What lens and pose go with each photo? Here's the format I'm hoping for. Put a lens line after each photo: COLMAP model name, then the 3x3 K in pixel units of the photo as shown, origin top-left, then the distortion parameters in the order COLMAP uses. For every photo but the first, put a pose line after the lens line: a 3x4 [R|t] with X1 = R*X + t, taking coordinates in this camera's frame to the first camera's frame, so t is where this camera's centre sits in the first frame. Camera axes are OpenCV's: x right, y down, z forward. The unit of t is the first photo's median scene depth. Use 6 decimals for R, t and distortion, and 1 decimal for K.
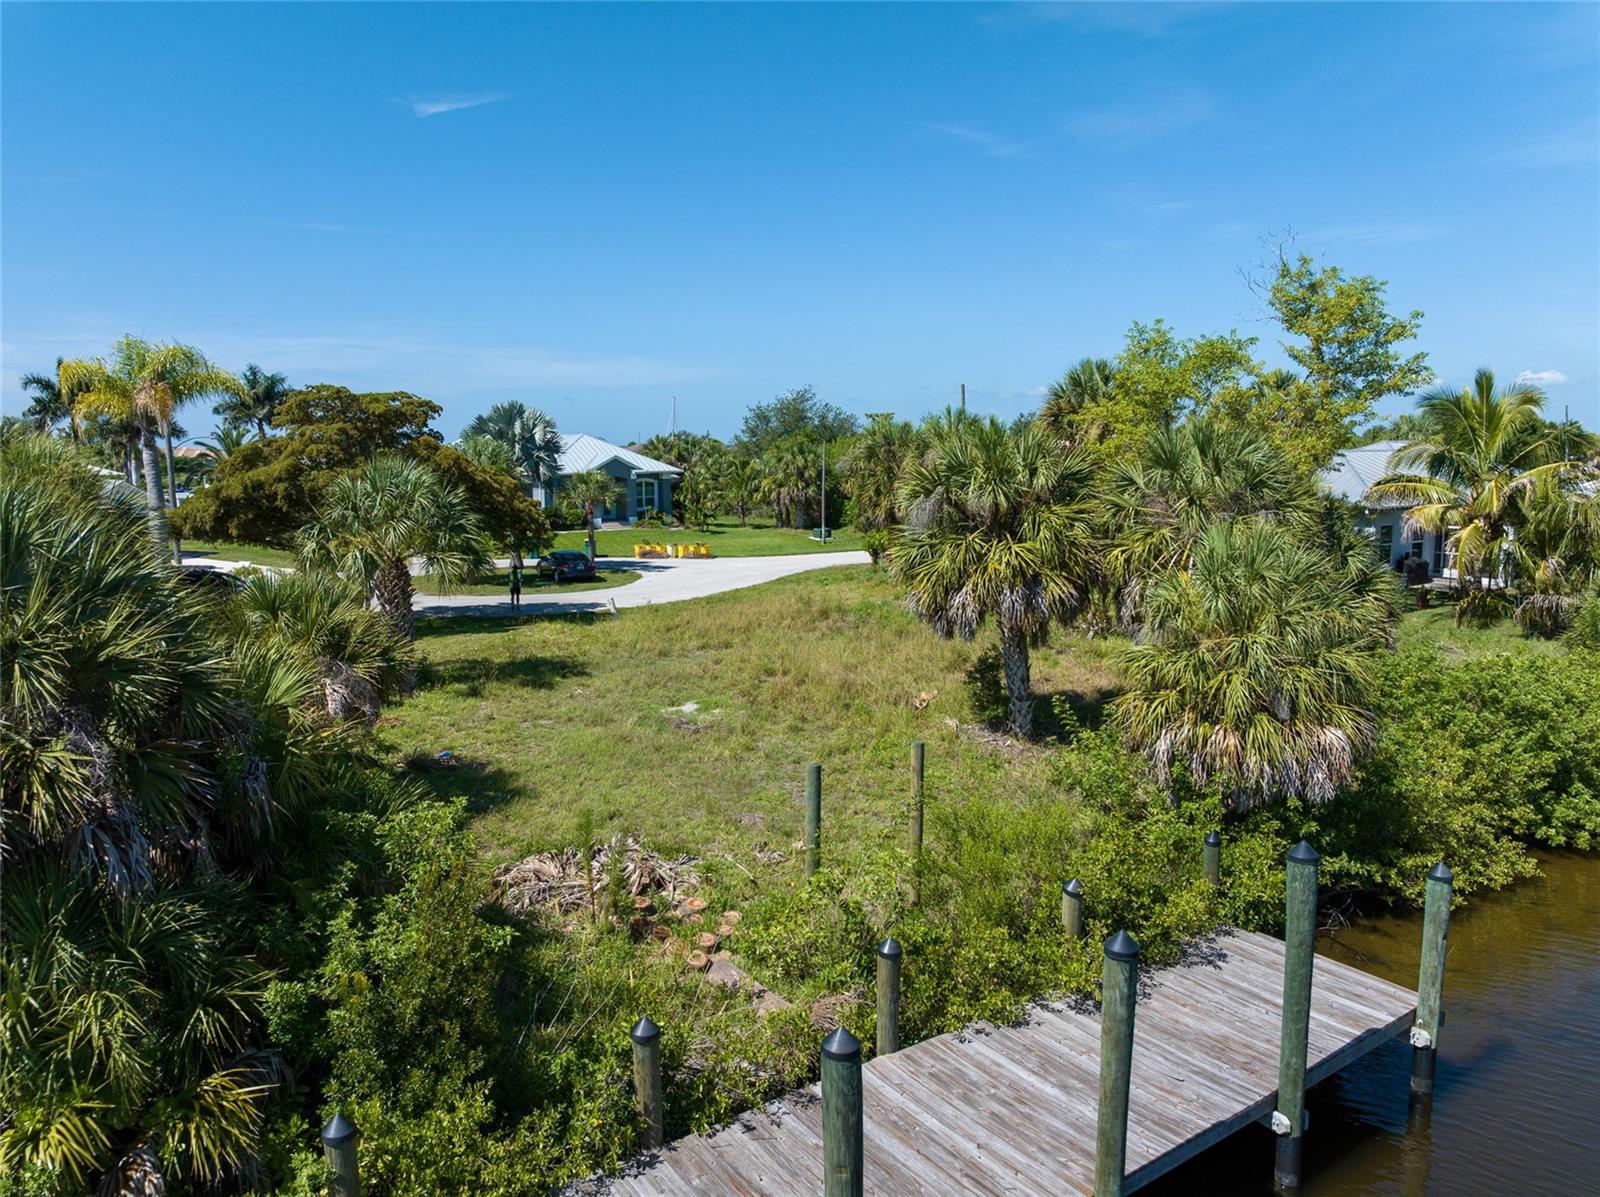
lens RADIAL K [[1116.6, 0, 805.5], [0, 1116.6, 591.0], [0, 0, 1]] dist [-0.027591, -0.020738]
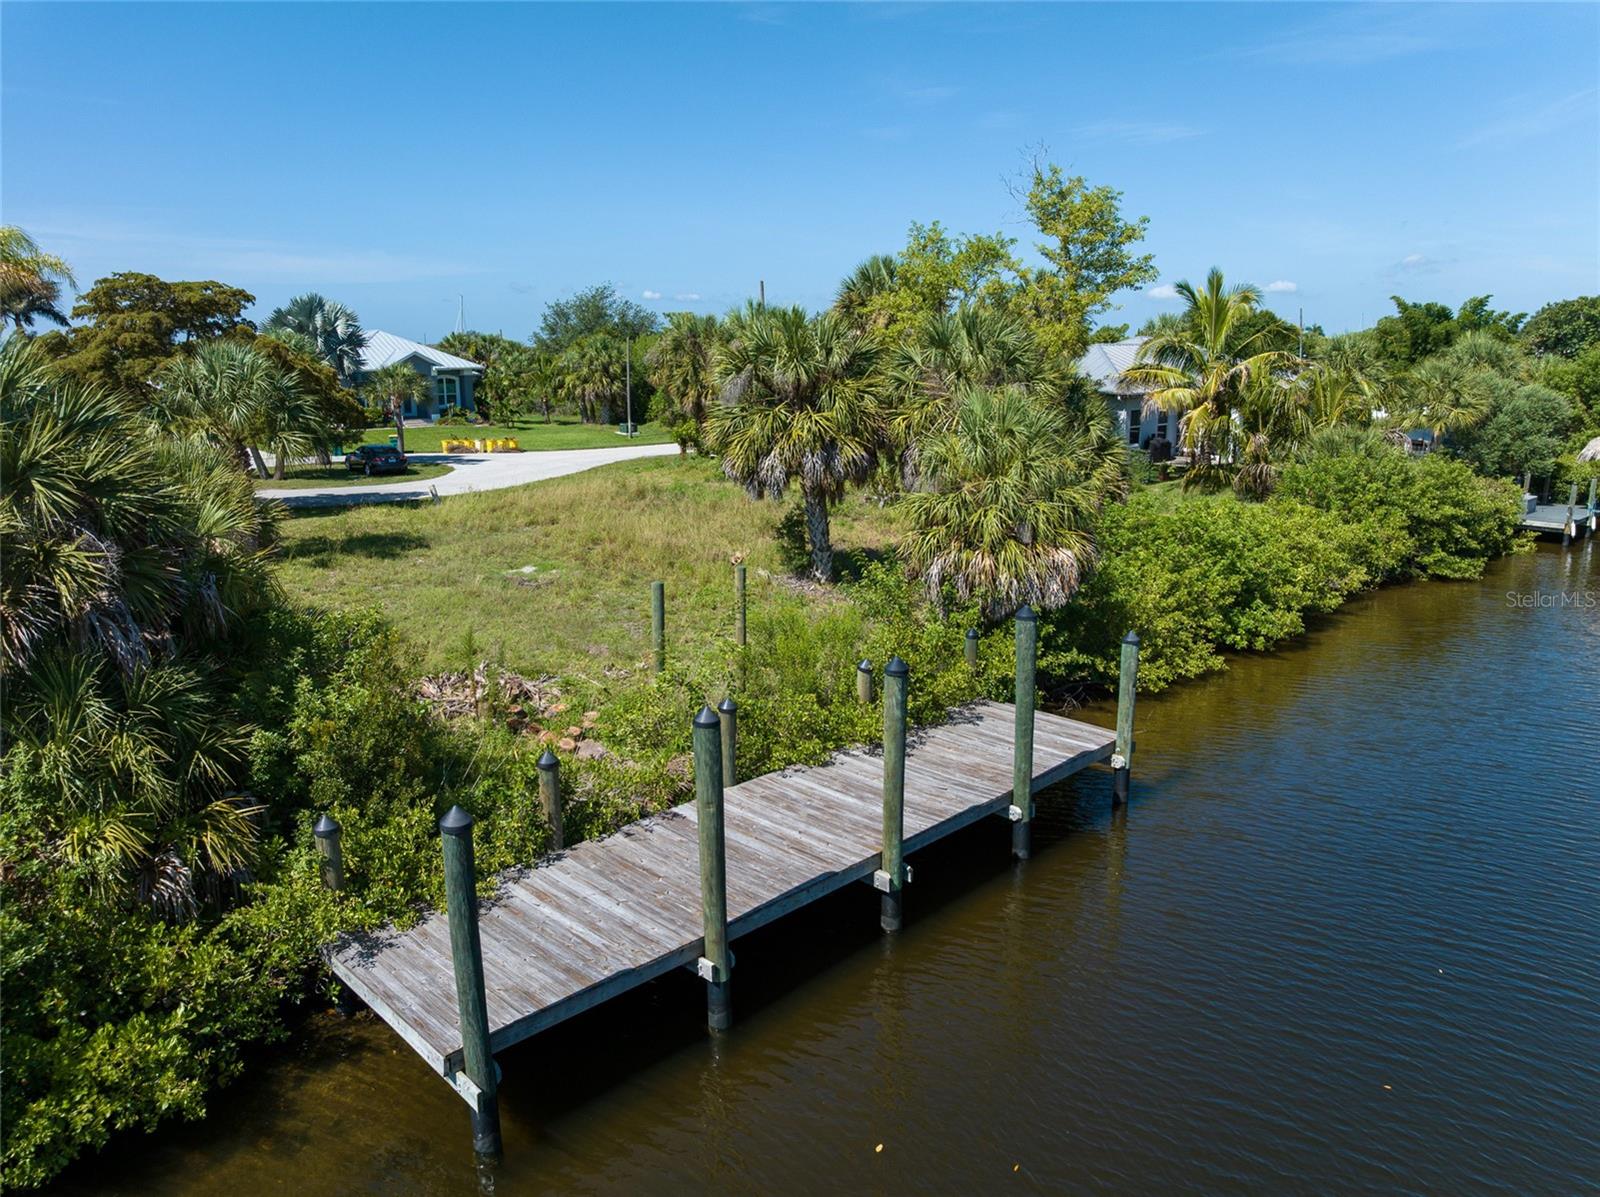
lens RADIAL K [[1116.6, 0, 805.5], [0, 1116.6, 591.0], [0, 0, 1]] dist [-0.027591, -0.020738]
pose [[0.983924, -0.035282, 0.175069, -0.033948], [0.020352, 0.996056, 0.086357, 0.043634], [-0.177426, -0.081406, 0.980762, -0.165747]]
